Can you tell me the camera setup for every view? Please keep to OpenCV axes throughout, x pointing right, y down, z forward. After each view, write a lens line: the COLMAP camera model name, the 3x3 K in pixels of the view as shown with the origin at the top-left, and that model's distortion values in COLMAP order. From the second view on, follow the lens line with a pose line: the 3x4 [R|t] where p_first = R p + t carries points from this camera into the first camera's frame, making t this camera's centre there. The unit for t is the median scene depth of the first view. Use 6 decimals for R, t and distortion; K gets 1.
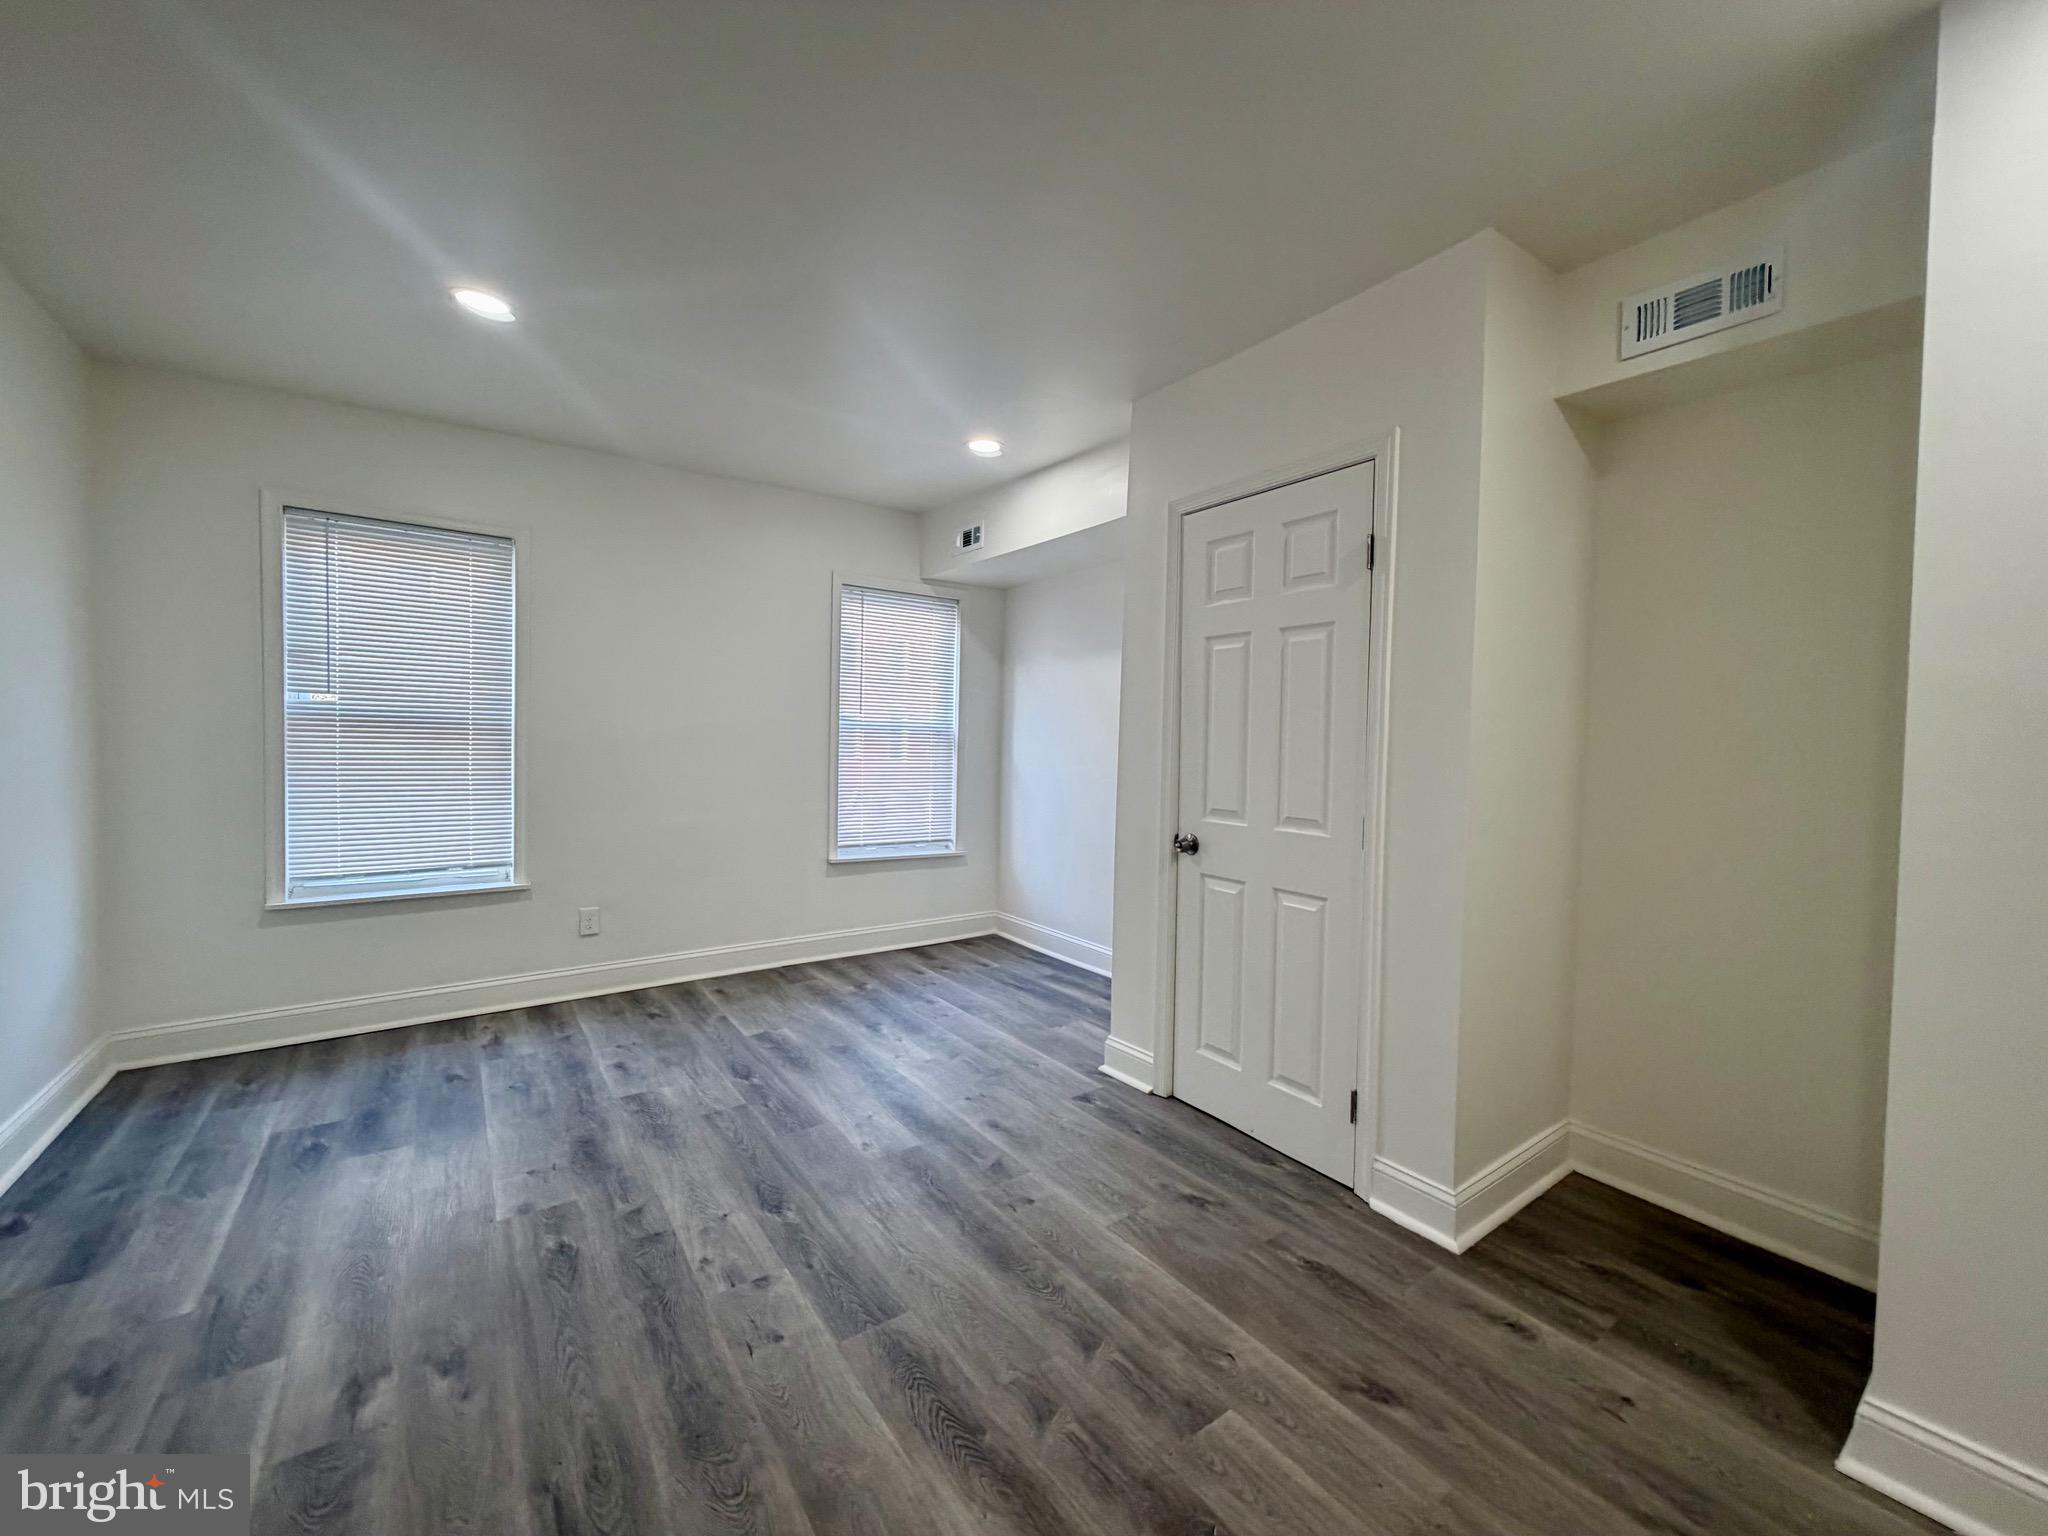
lens RADIAL K [[811.6, 0, 1030.3], [0, 811.6, 770.9], [0, 0, 1]] dist [-0.000764, 0.000134]
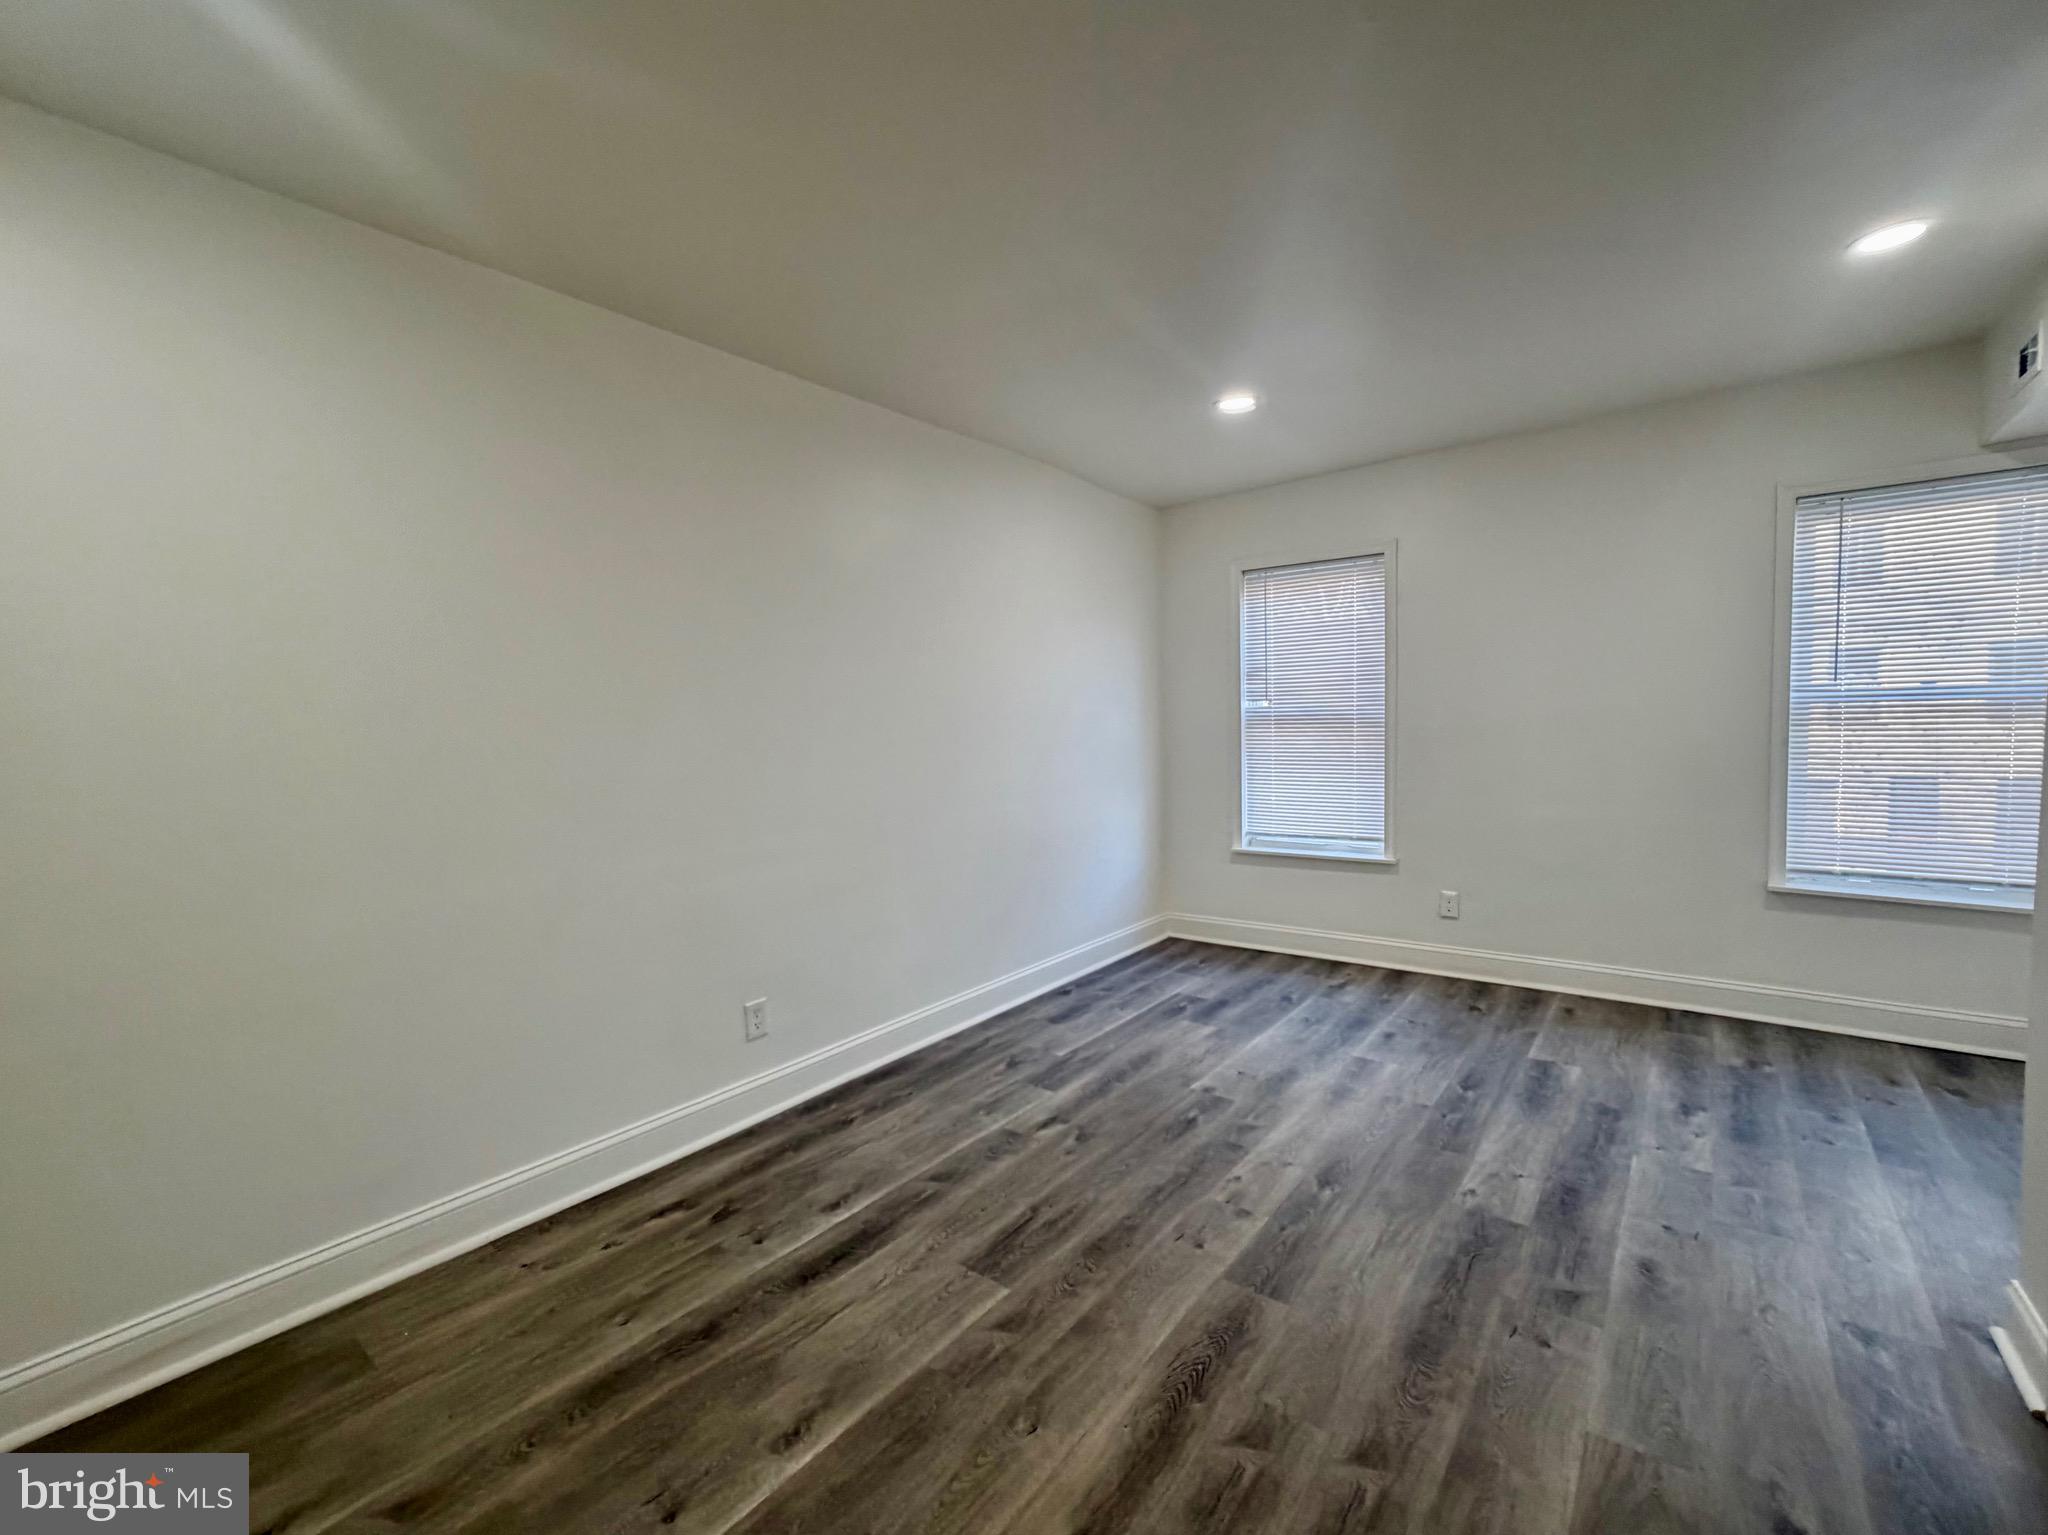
lens RADIAL K [[851.8, 0, 1024.0], [0, 851.8, 767.5], [0, 0, 1]] dist [-0.003214, -0.000375]
pose [[0.272653, 0.025640, -0.961771, 0.470458], [-0.005109, 0.999669, 0.025202, -0.018729], [0.962099, -0.001957, 0.272694, 0.243243]]
